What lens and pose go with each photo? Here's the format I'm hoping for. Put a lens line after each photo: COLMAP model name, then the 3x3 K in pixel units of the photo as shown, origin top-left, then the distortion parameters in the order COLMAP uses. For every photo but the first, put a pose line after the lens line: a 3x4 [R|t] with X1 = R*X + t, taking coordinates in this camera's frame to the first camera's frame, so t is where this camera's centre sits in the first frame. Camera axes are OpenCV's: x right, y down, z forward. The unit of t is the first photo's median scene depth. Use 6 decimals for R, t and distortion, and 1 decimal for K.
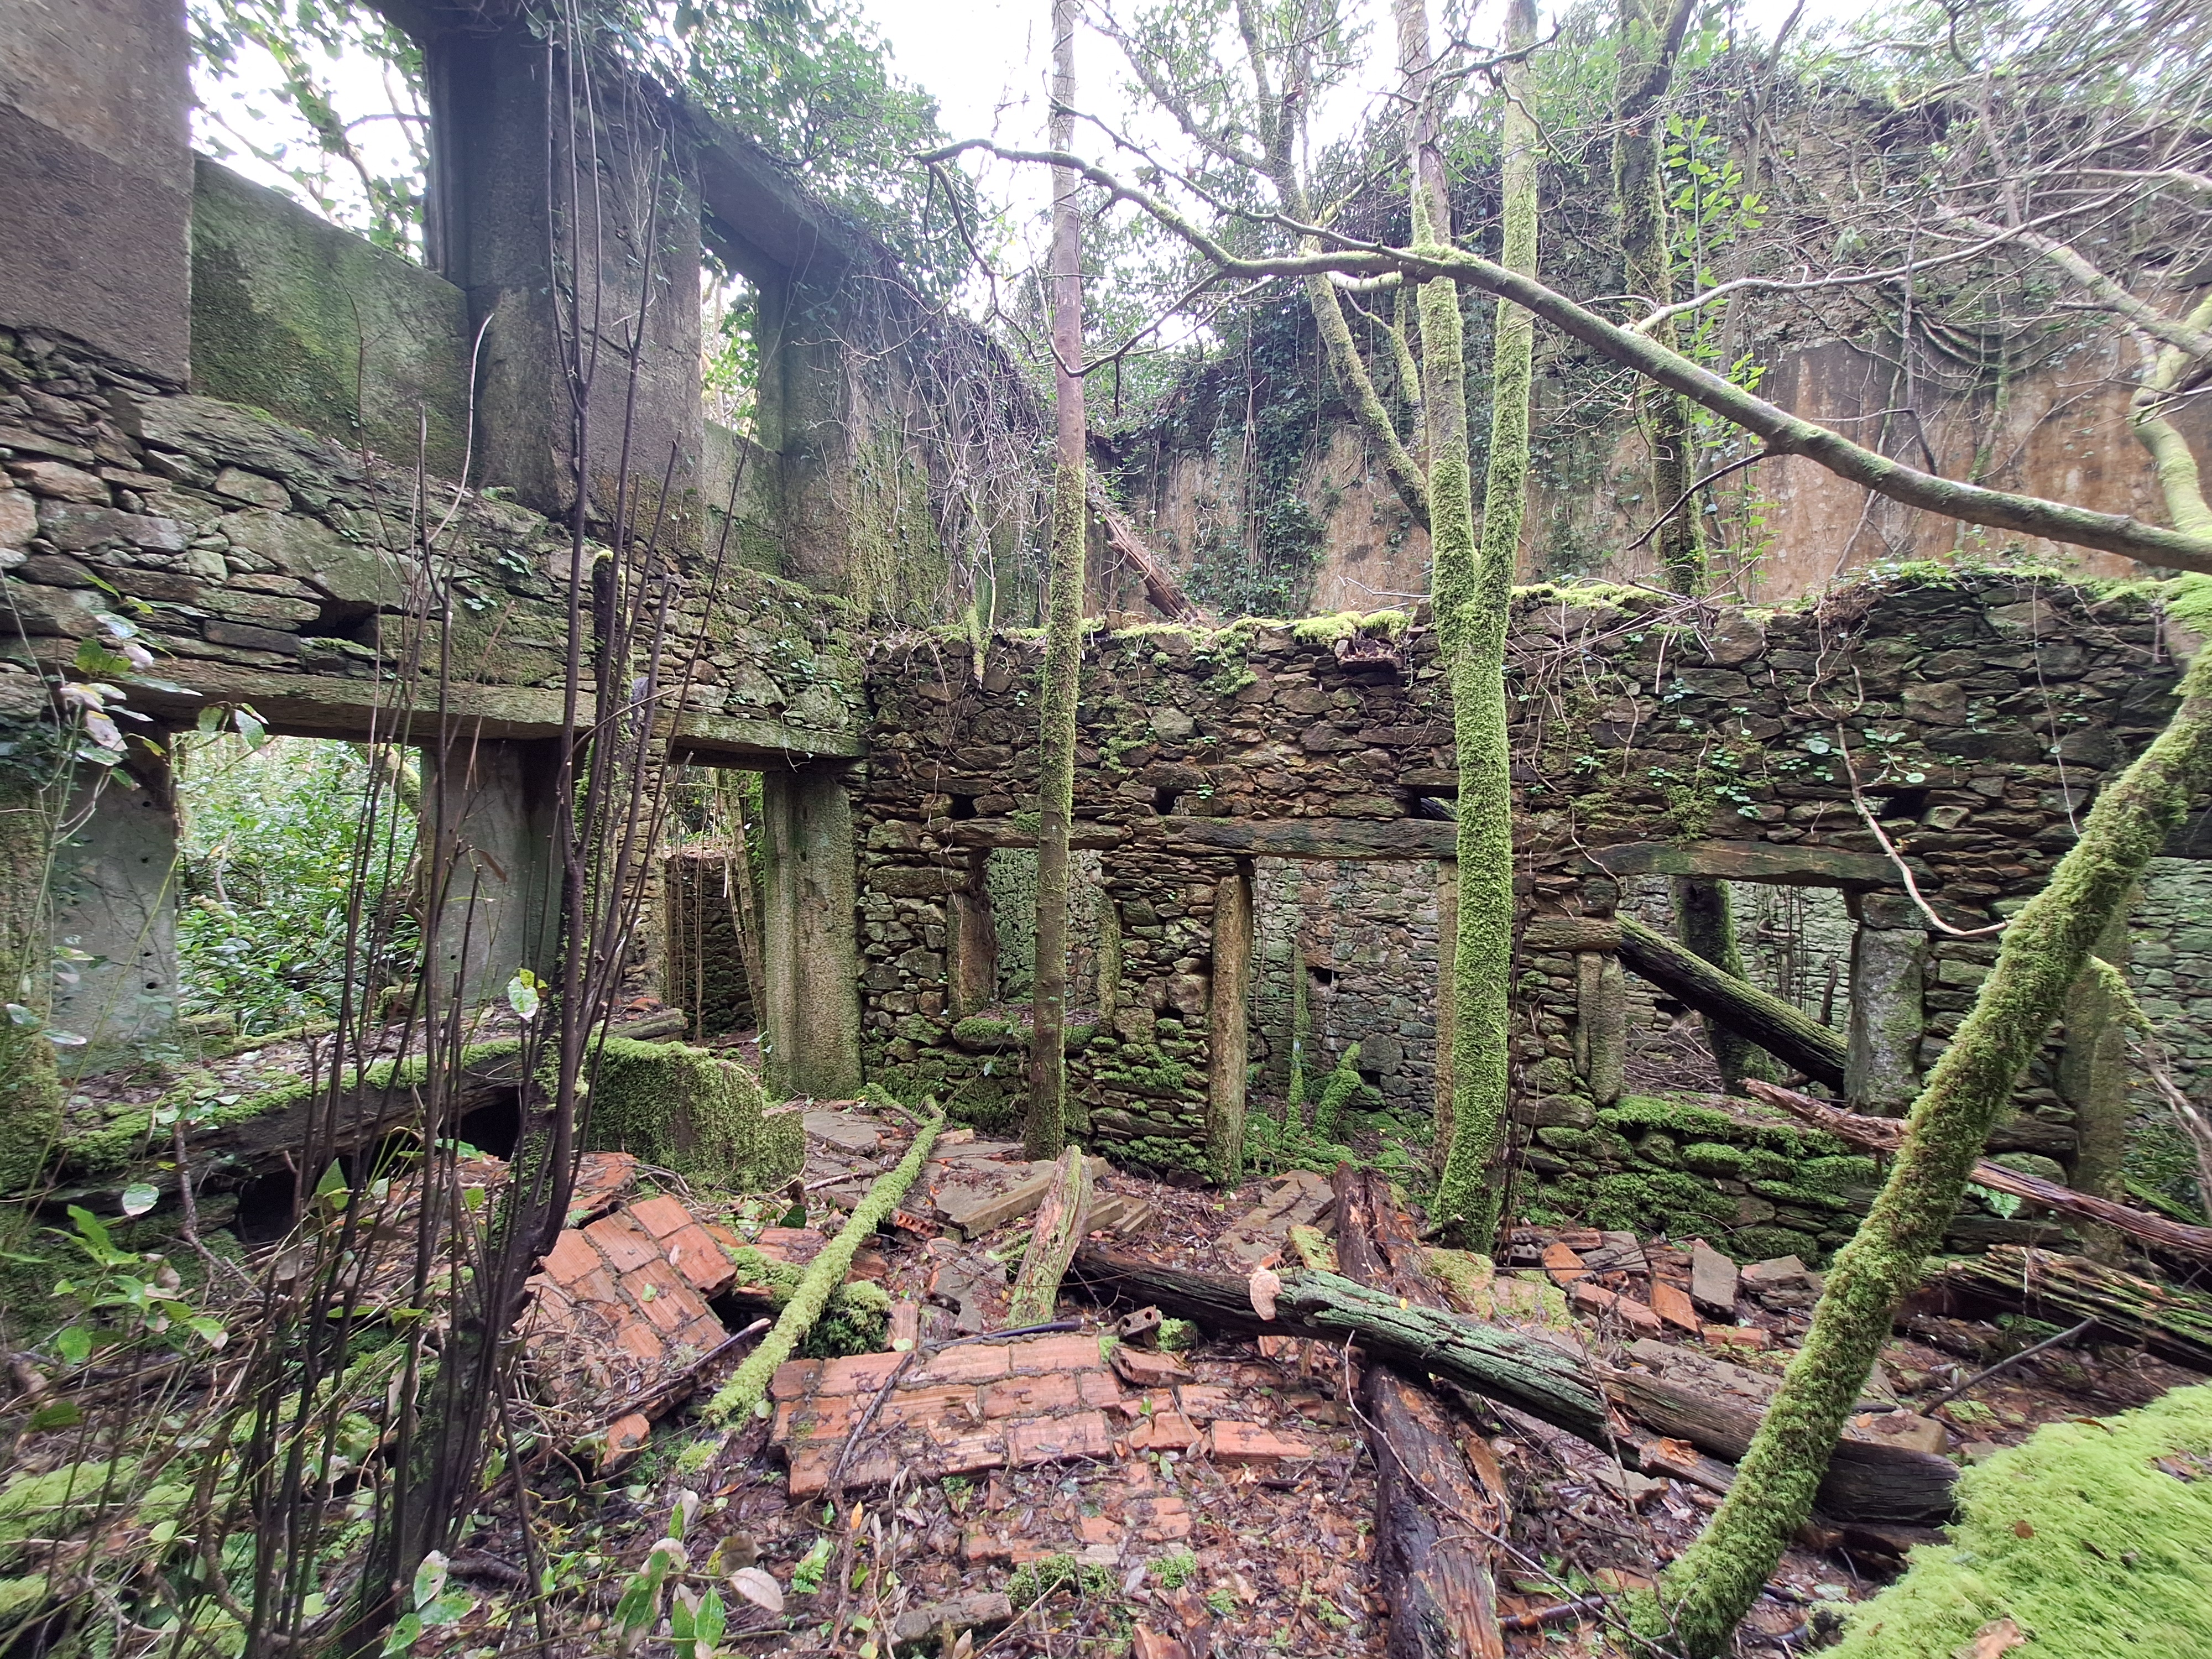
lens RADIAL K [[868.1, 0, 1091.9], [0, 868.1, 840.0], [0, 0, 1]] dist [-0.000594, -0.000551]
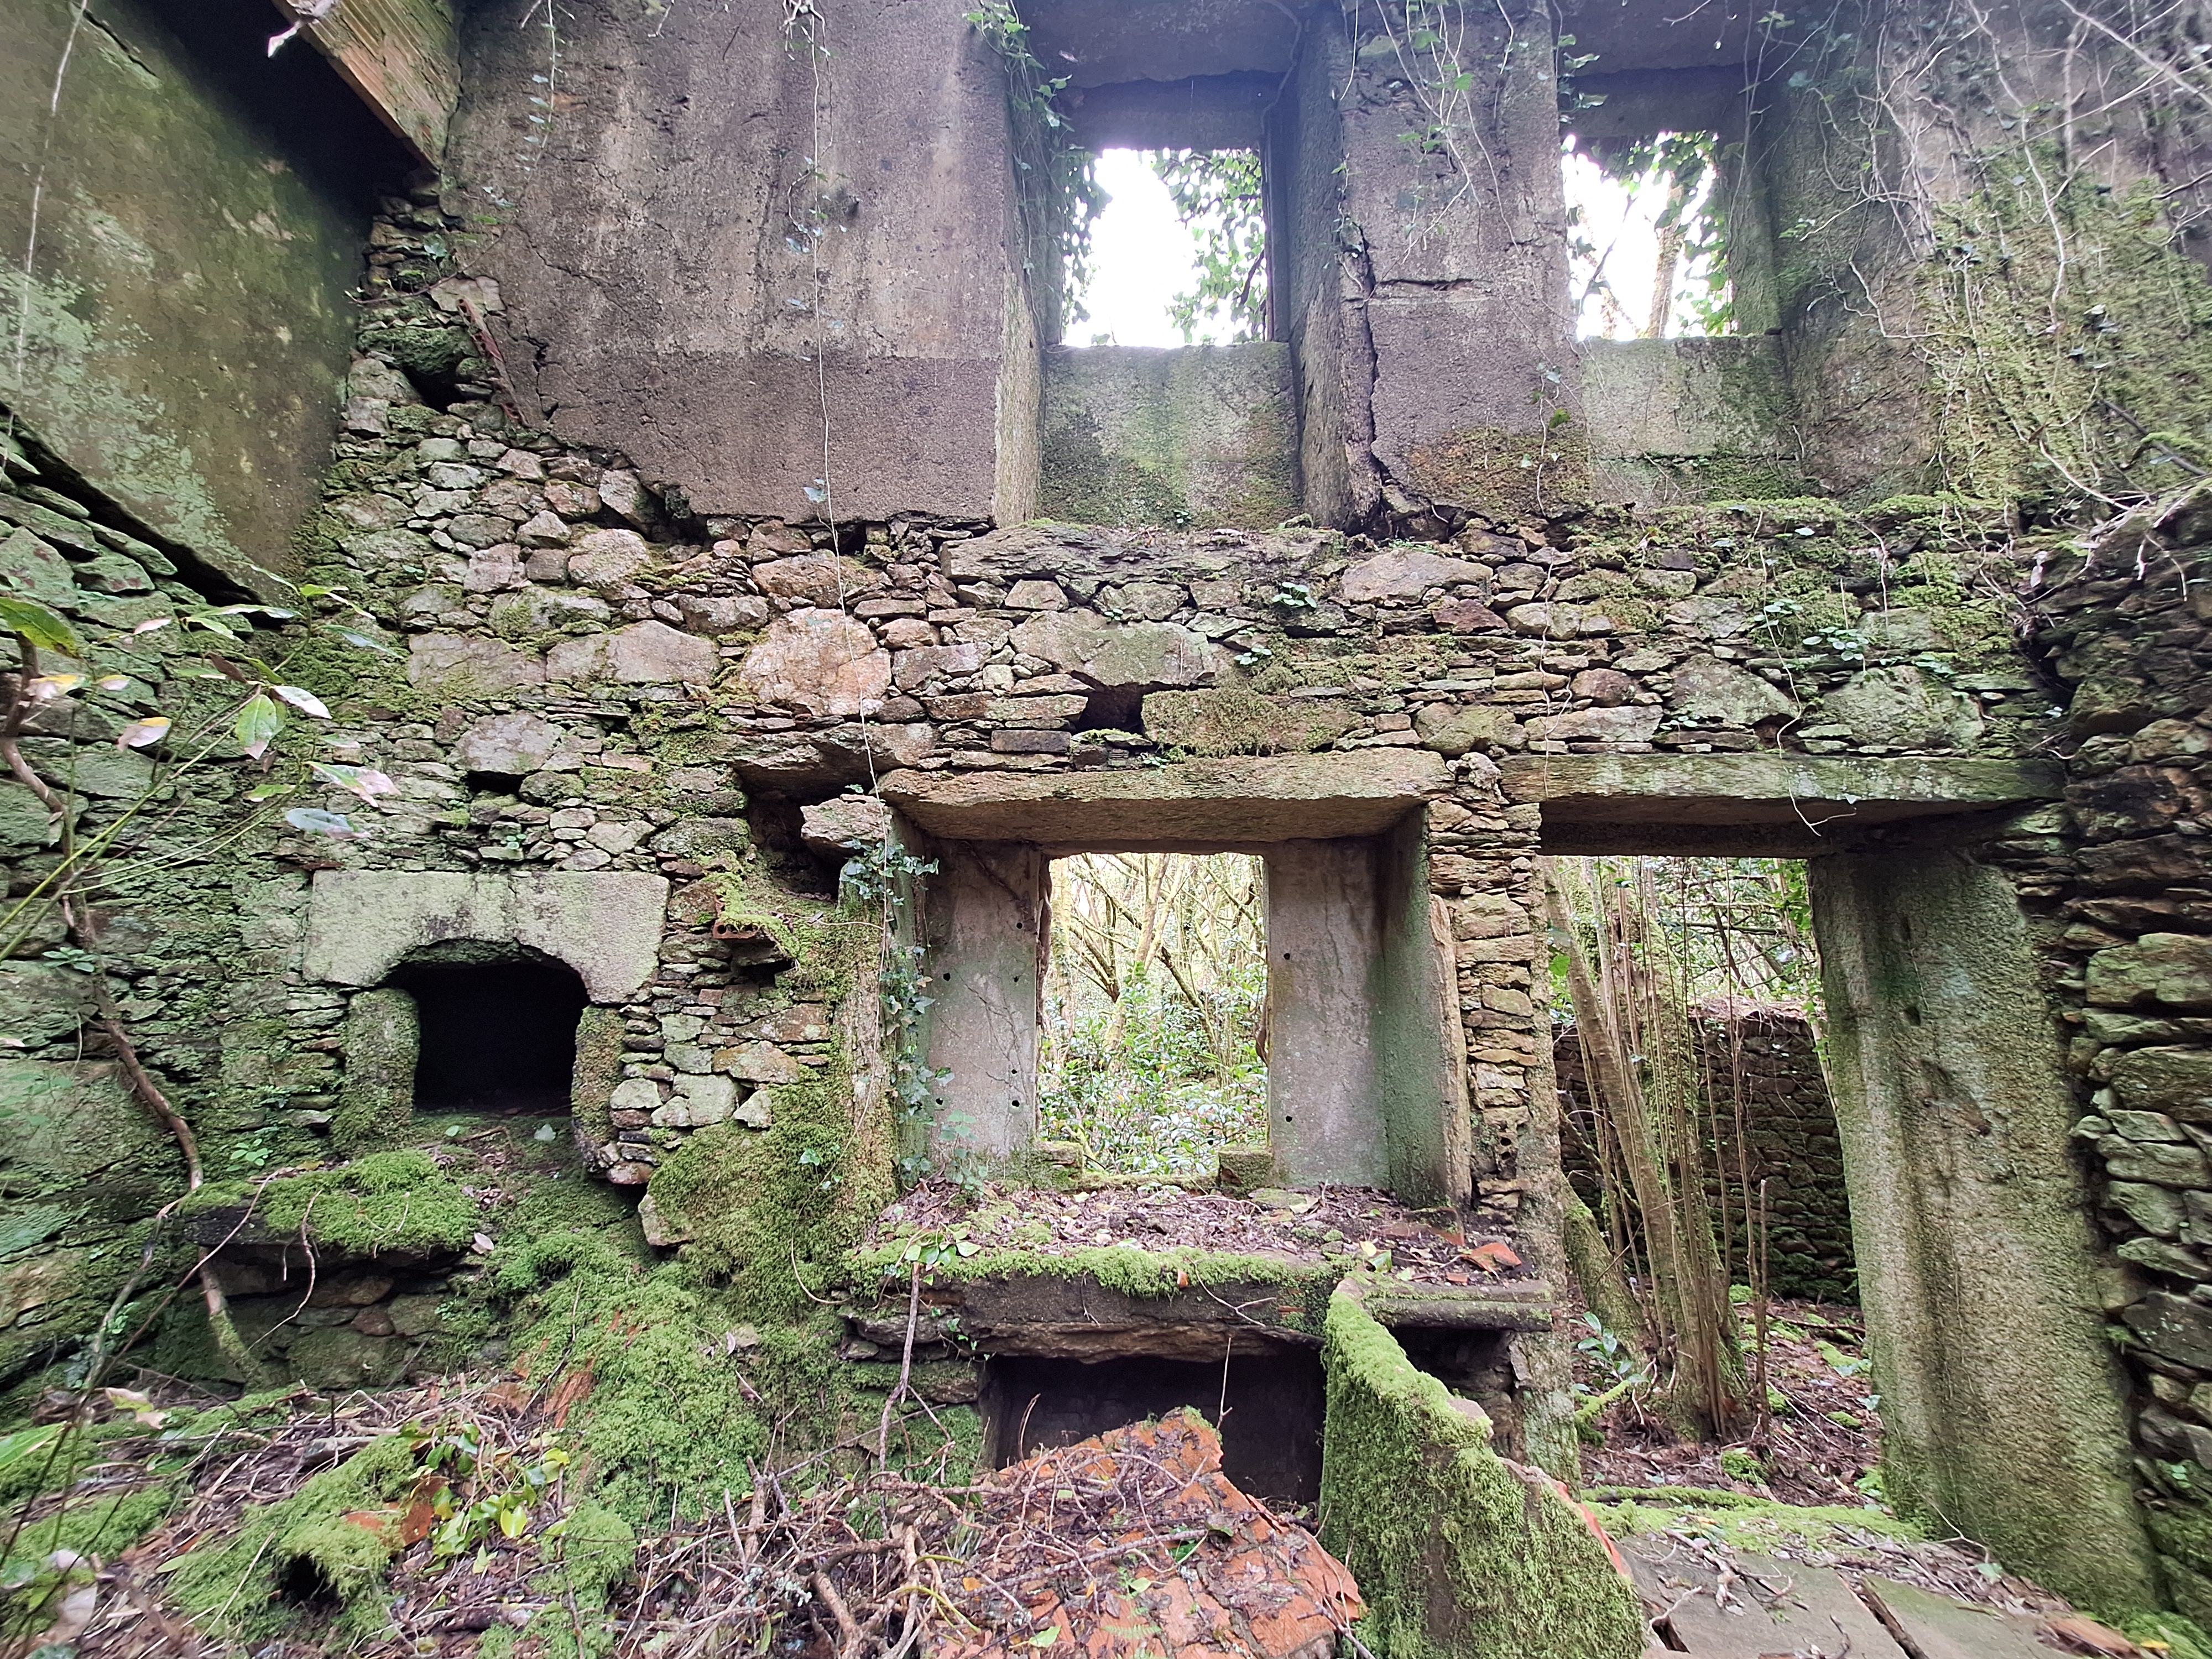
lens RADIAL K [[868.1, 0, 1091.9], [0, 868.1, 840.0], [0, 0, 1]] dist [-0.000594, -0.000551]
pose [[0.383703, -0.140078, -0.912771, -0.064449], [-0.028403, 0.986170, -0.163282, 0.022345], [0.923020, 0.088577, 0.374417, 0.565344]]
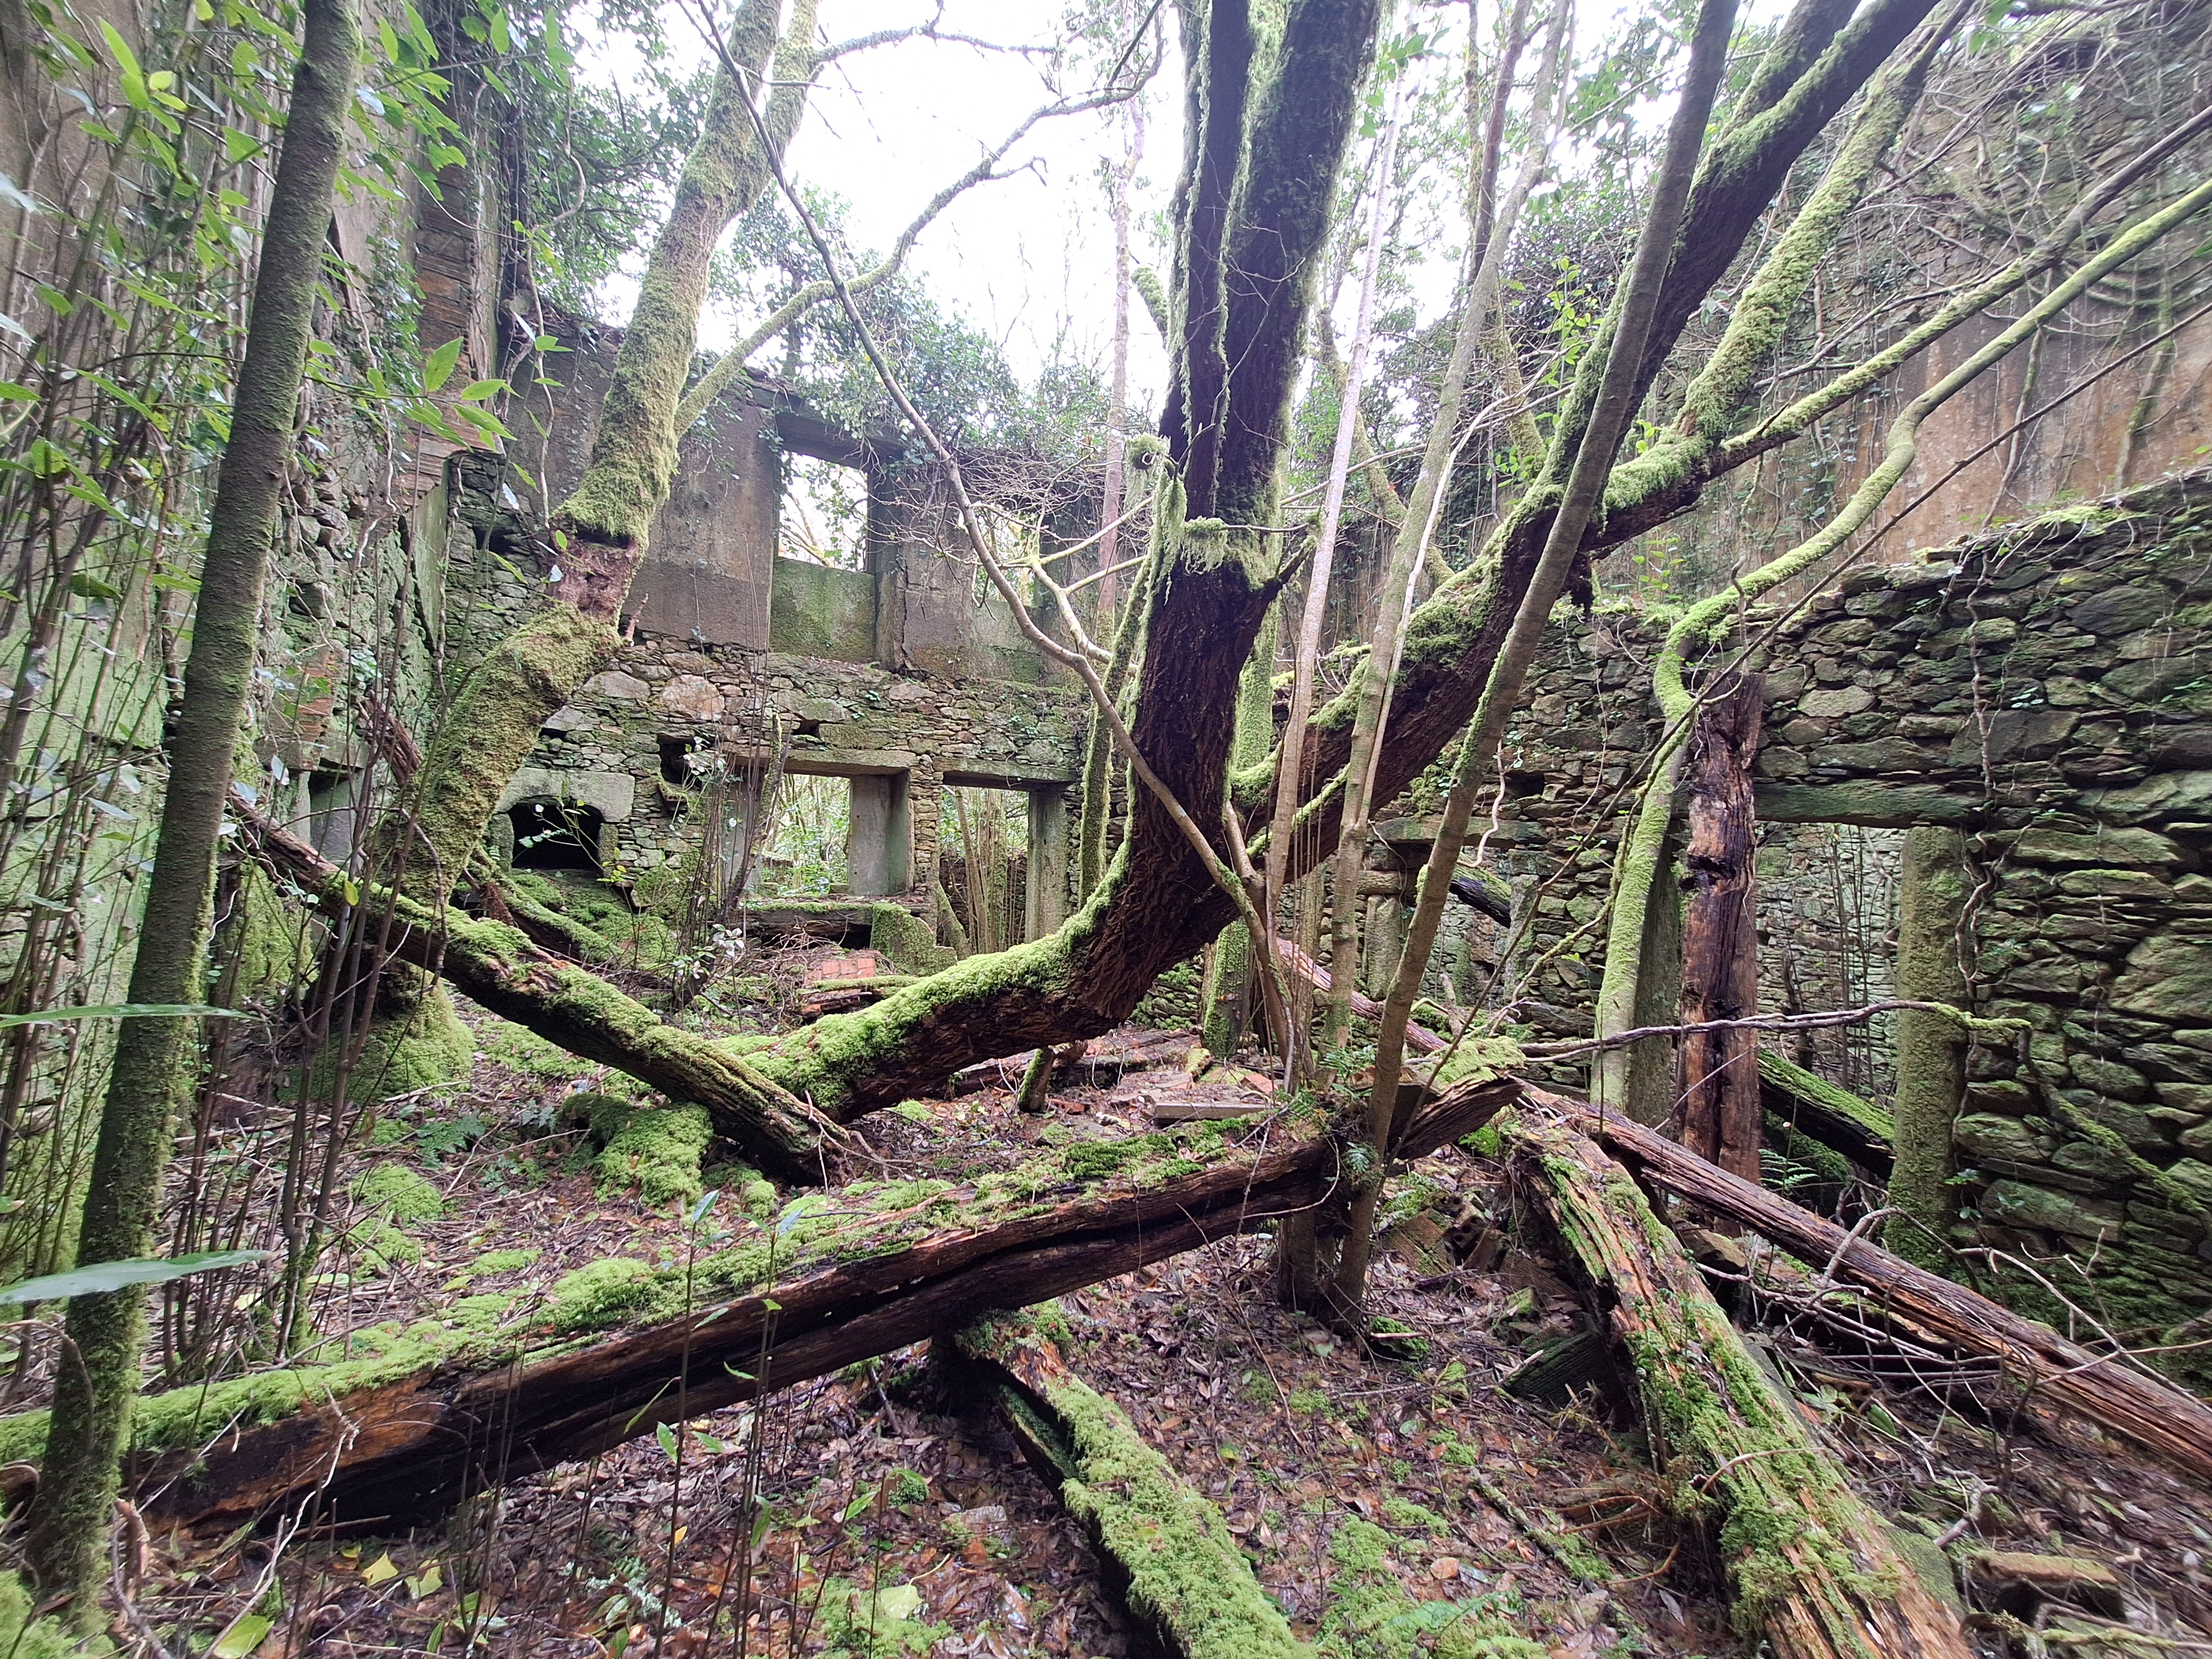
lens RADIAL K [[874.8, 0, 1081.1], [0, 874.8, 847.8], [0, 0, 1]] dist [-0.011546, 0.000045]
pose [[0.807957, 0.015539, -0.589037, 1.121773], [-0.042011, 0.998627, -0.031281, 0.126260], [0.587742, 0.050020, 0.807500, -0.503496]]
